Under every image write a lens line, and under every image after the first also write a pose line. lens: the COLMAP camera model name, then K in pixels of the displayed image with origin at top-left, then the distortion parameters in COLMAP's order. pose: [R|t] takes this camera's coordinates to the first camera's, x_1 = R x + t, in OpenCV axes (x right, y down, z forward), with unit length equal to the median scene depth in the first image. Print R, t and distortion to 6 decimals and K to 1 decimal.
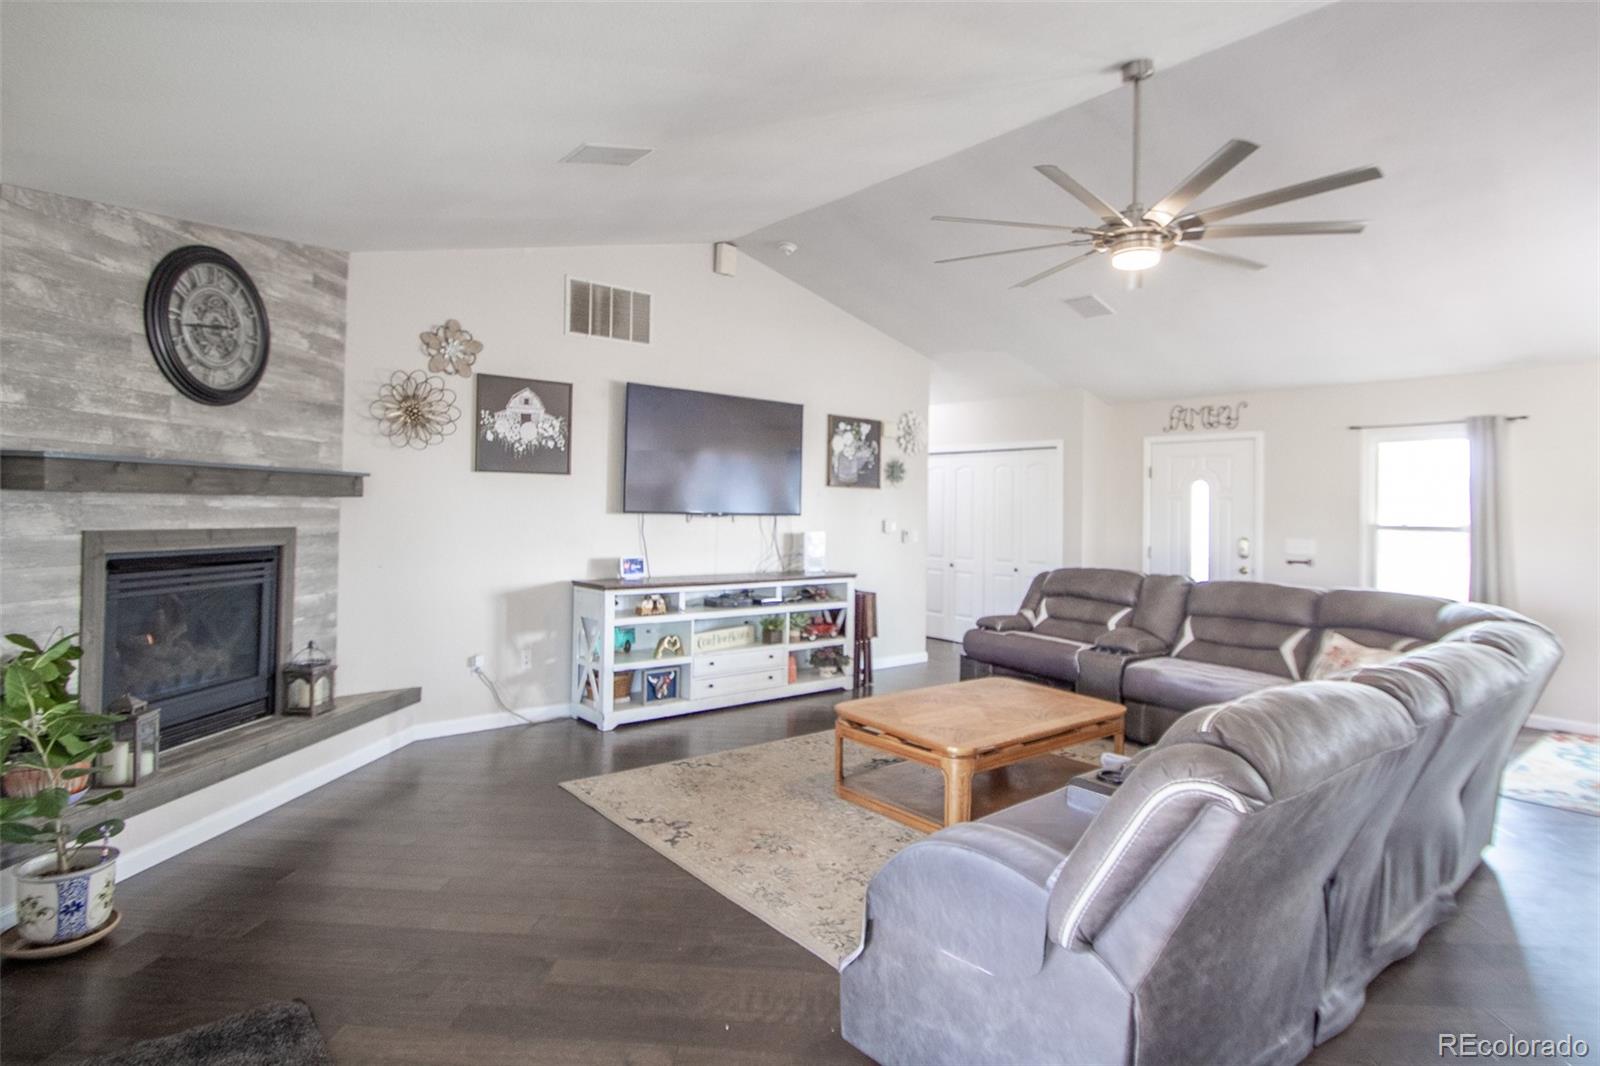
lens RADIAL K [[838.4, 0, 826.8], [0, 838.4, 494.2], [0, 0, 1]] dist [0.017381, -0.020577]
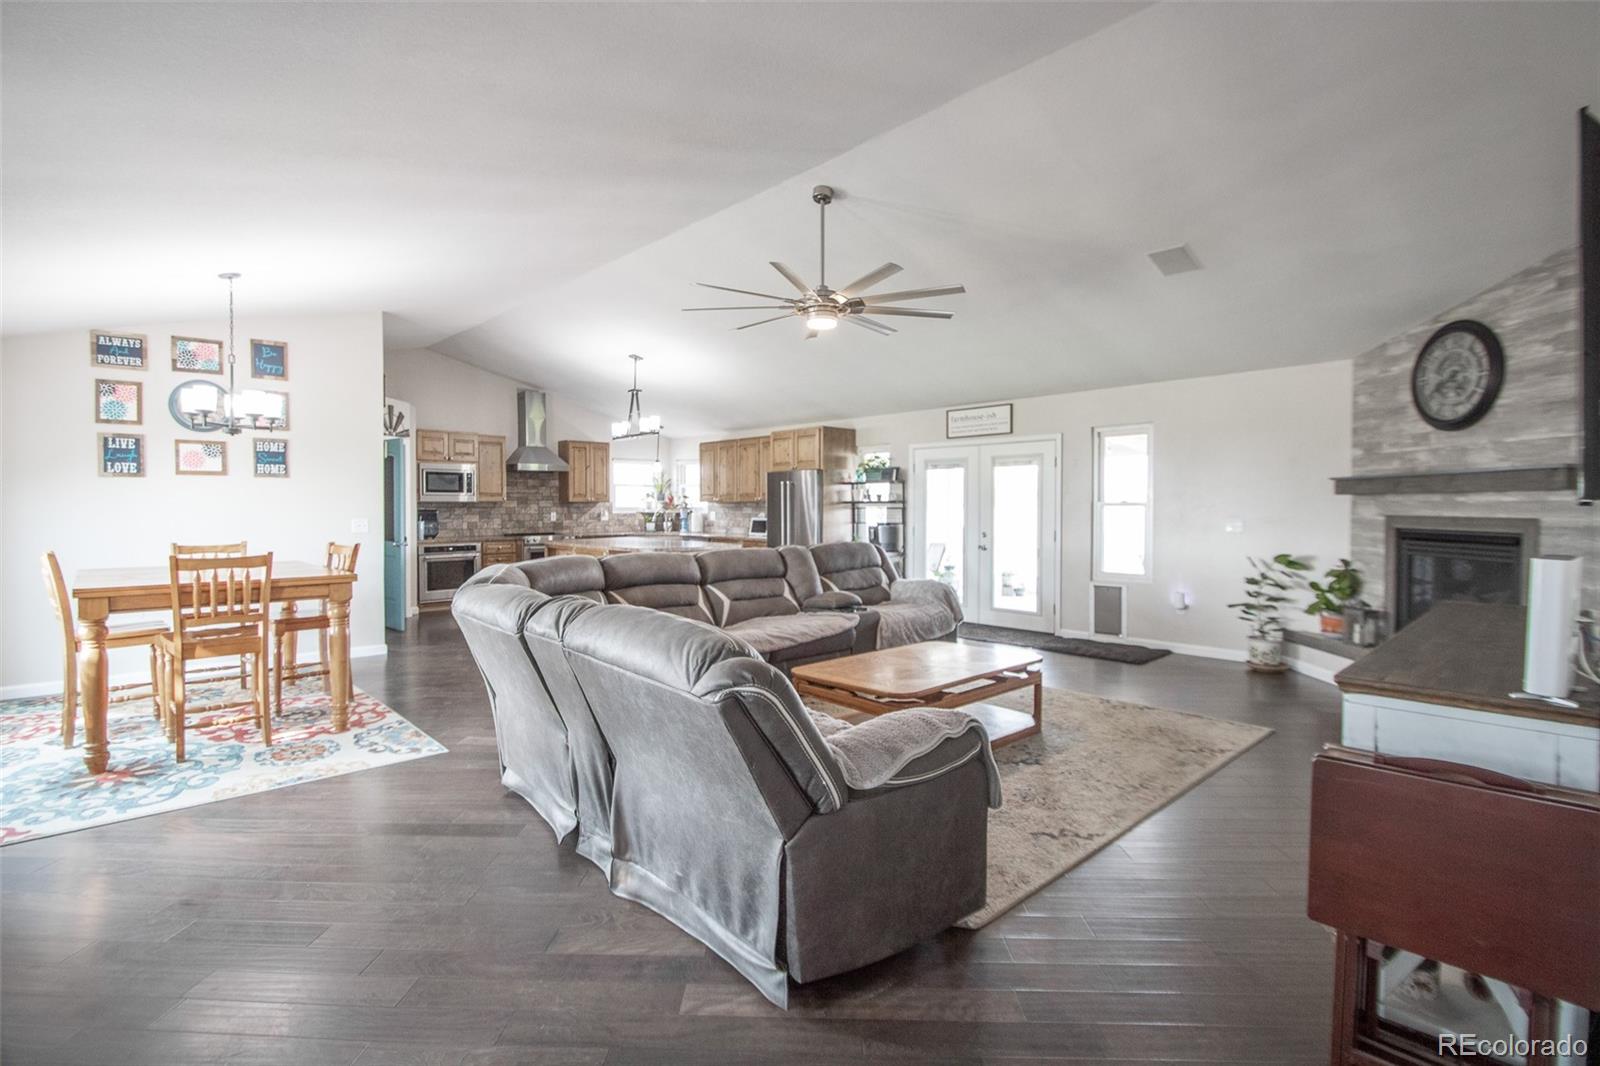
lens RADIAL K [[742.2, 0, 797.6], [0, 742.2, 519.7], [0, 0, 1]] dist [0.006093, -0.015814]
pose [[-0.999024, -0.016095, -0.041136, 0.339415], [-0.016052, 0.999870, -0.001388, 0.050964], [0.041153, -0.000727, -0.999153, 1.702972]]
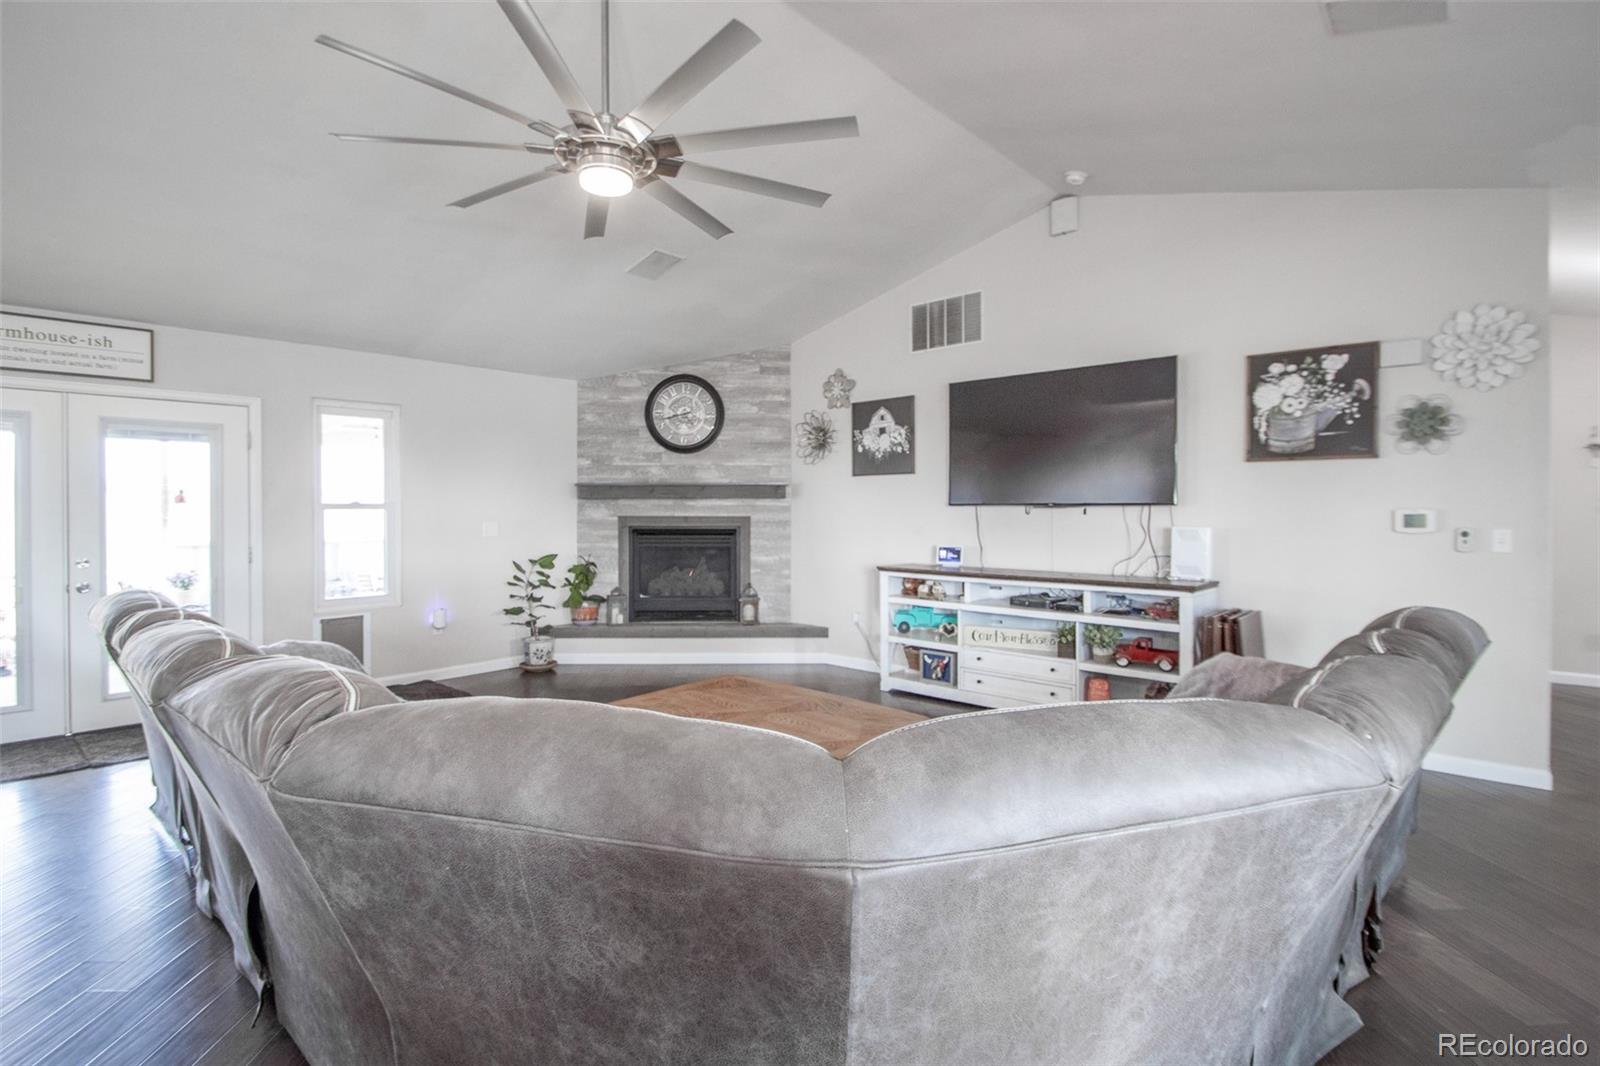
lens RADIAL K [[776.1, 0, 793.5], [0, 776.1, 513.5], [0, 0, 1]] dist [-0.001426, -0.000836]
pose [[0.107099, -0.011829, -0.994178, 0.851794], [0.022154, 0.999709, -0.009508, 0.044413], [0.994001, -0.021007, 0.107330, 0.809868]]
